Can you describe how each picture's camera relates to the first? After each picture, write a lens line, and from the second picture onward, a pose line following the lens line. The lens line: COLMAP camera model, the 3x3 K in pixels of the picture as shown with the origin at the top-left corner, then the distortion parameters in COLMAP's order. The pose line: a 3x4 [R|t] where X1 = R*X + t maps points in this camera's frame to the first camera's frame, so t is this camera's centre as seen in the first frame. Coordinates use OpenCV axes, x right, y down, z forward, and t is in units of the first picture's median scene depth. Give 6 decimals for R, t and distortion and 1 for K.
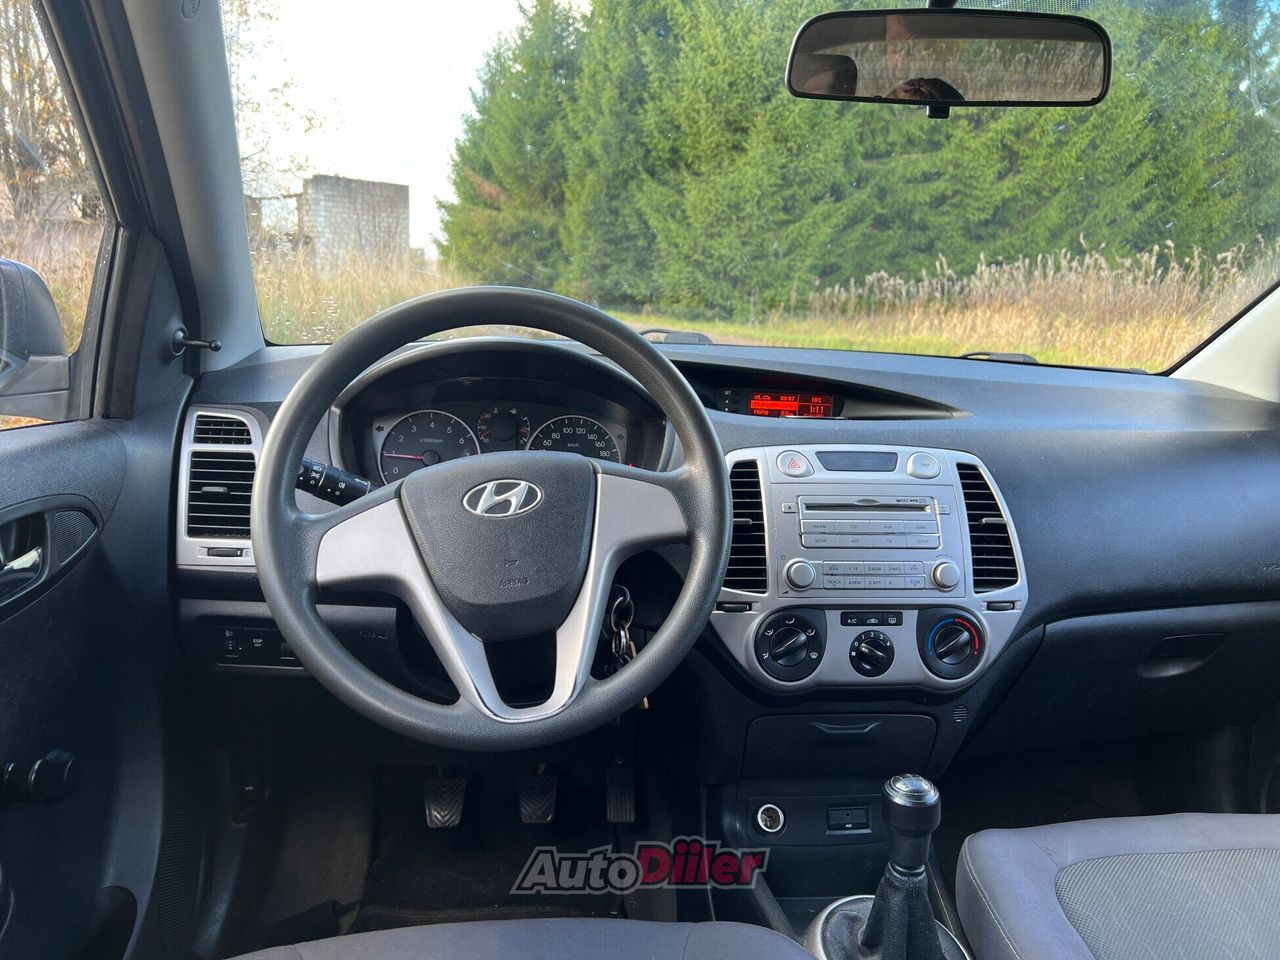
lens RADIAL K [[960.0, 0, 635.4], [0, 960.0, 479.8], [0, 0, 1]] dist [0.052395, -0.054196]
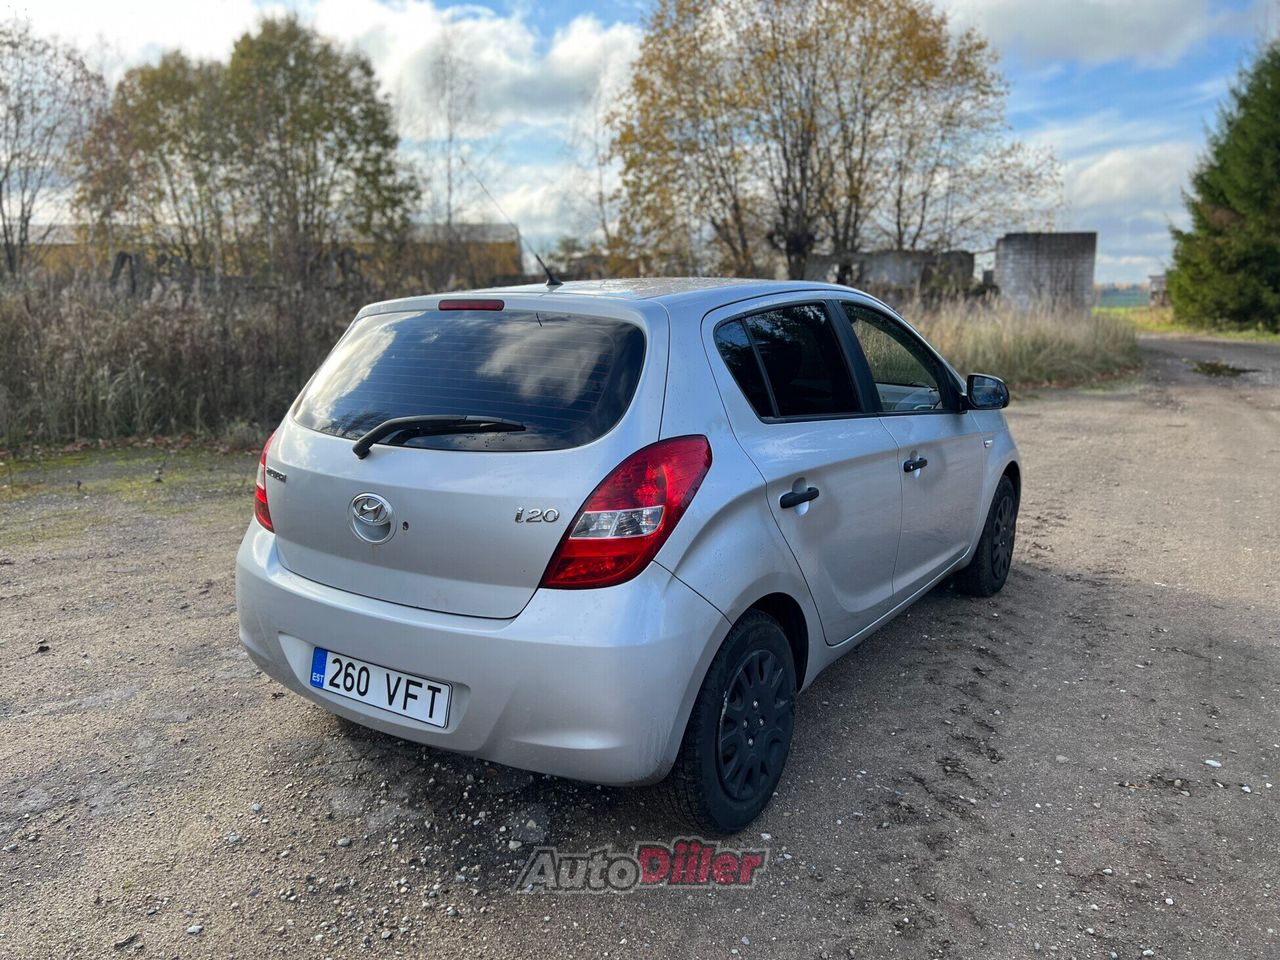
lens RADIAL K [[960.0, 0, 635.4], [0, 960.0, 479.8], [0, 0, 1]] dist [0.052395, -0.054196]
pose [[0.742579, 0.069867, -0.666104, 0.101511], [-0.093250, 0.995643, 0.000476, 0.016432], [0.663235, 0.061760, 0.745859, -0.111680]]
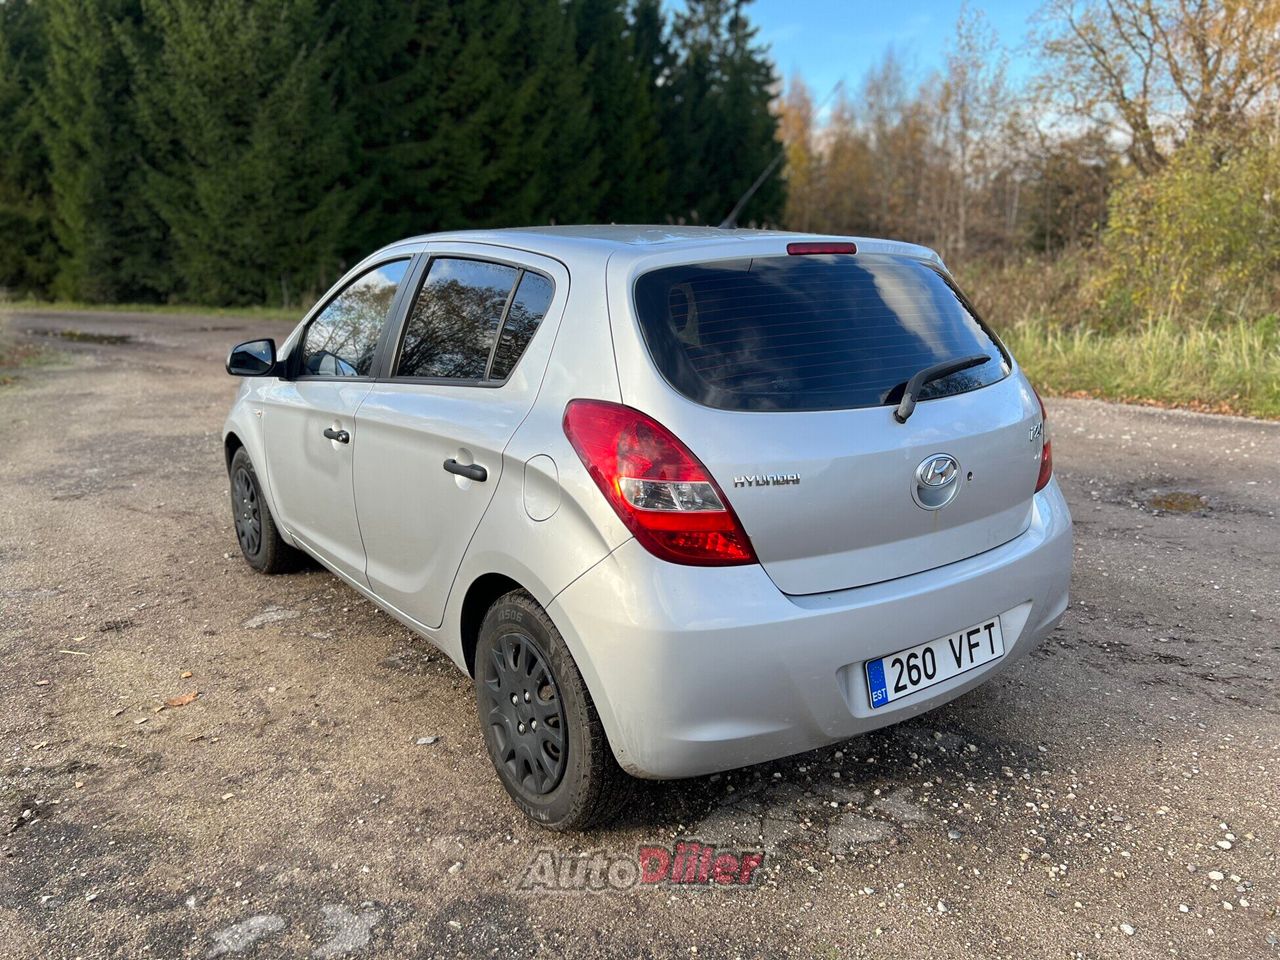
lens RADIAL K [[960.0, 0, 635.4], [0, 960.0, 479.8], [0, 0, 1]] dist [0.052395, -0.054196]
pose [[0.882542, -0.161525, 0.441621, -0.039318], [0.147662, 0.986843, 0.065851, 0.012953], [-0.446447, 0.007095, 0.894782, -0.123039]]
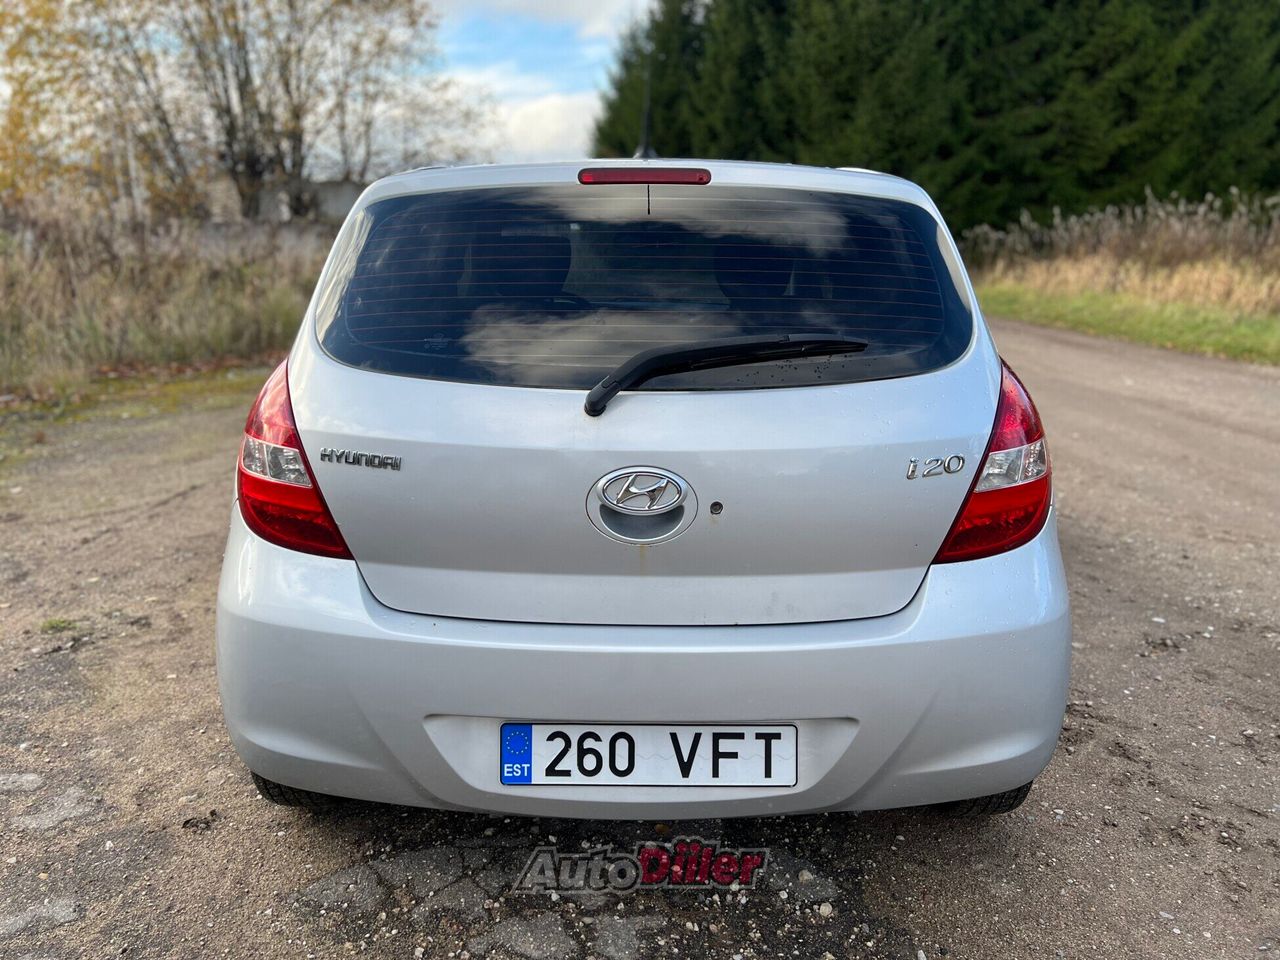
lens RADIAL K [[960.0, 0, 635.4], [0, 960.0, 479.8], [0, 0, 1]] dist [0.052395, -0.054196]
pose [[0.988529, -0.006875, -0.150877, 0.029817], [0.012712, 0.999206, 0.037757, 0.018803], [0.150498, -0.039242, 0.987831, -0.117591]]
